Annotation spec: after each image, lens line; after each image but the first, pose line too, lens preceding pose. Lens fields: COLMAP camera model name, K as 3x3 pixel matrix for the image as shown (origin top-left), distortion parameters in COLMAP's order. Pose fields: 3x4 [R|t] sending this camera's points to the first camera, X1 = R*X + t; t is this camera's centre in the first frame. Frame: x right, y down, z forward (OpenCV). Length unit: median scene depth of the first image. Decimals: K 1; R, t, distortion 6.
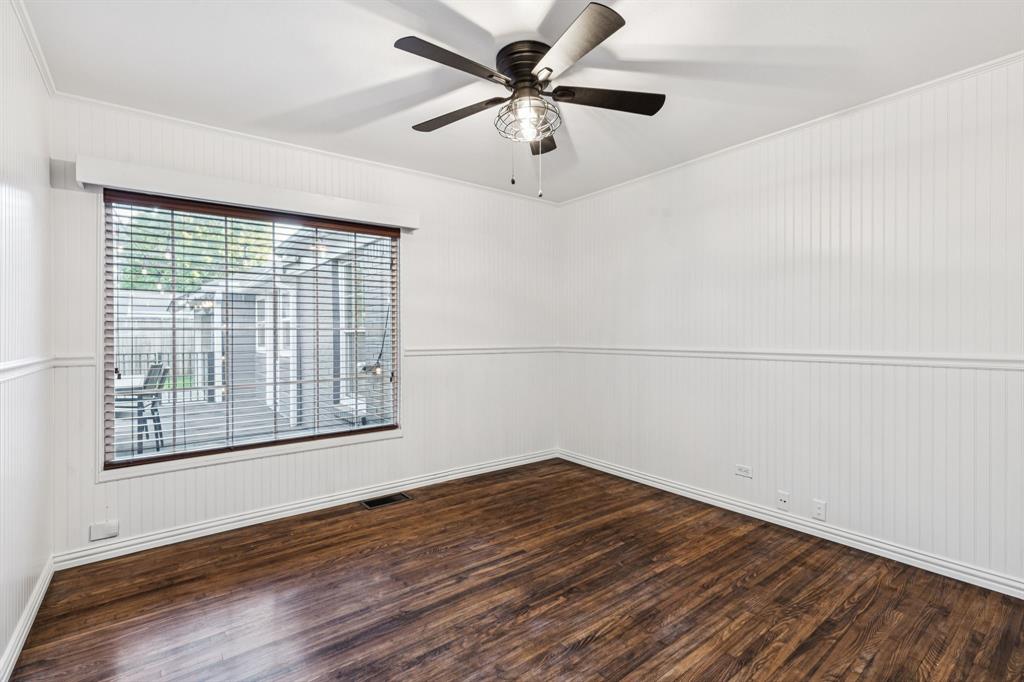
lens RADIAL K [[469.2, 0, 512.0], [0, 469.2, 341.0], [0, 0, 1]] dist [0.000904, -0.000124]
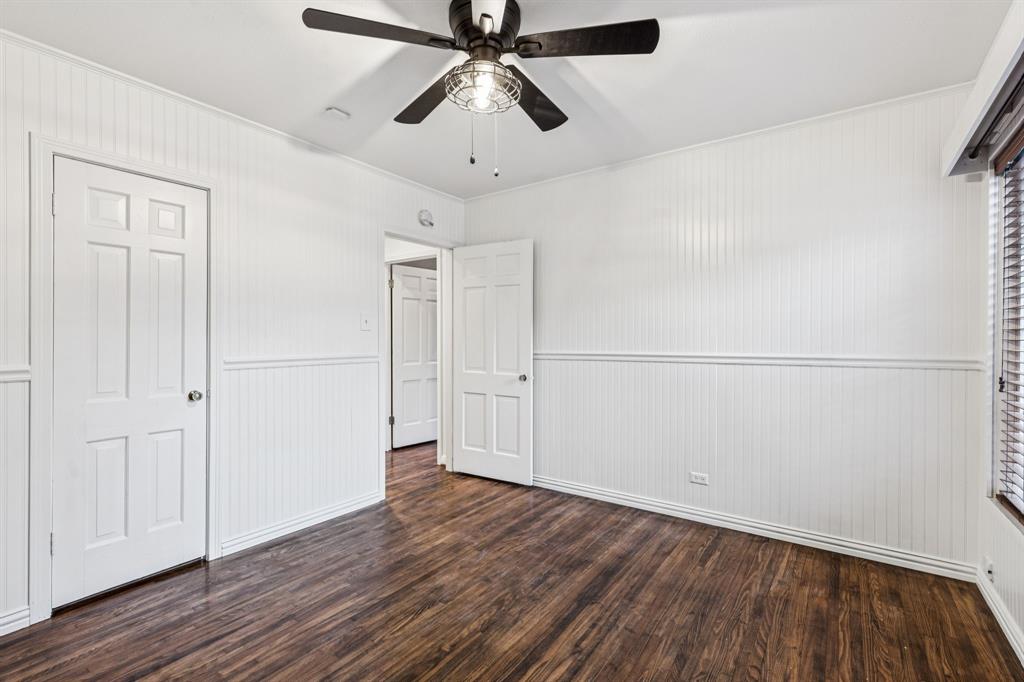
lens RADIAL K [[469.2, 0, 512.0], [0, 469.2, 341.0], [0, 0, 1]] dist [0.000904, -0.000124]
pose [[-0.957406, 0.005256, -0.288698, 0.249647], [0.001087, 0.999893, 0.014602, -0.026028], [0.288744, 0.013666, -0.957309, 1.943203]]
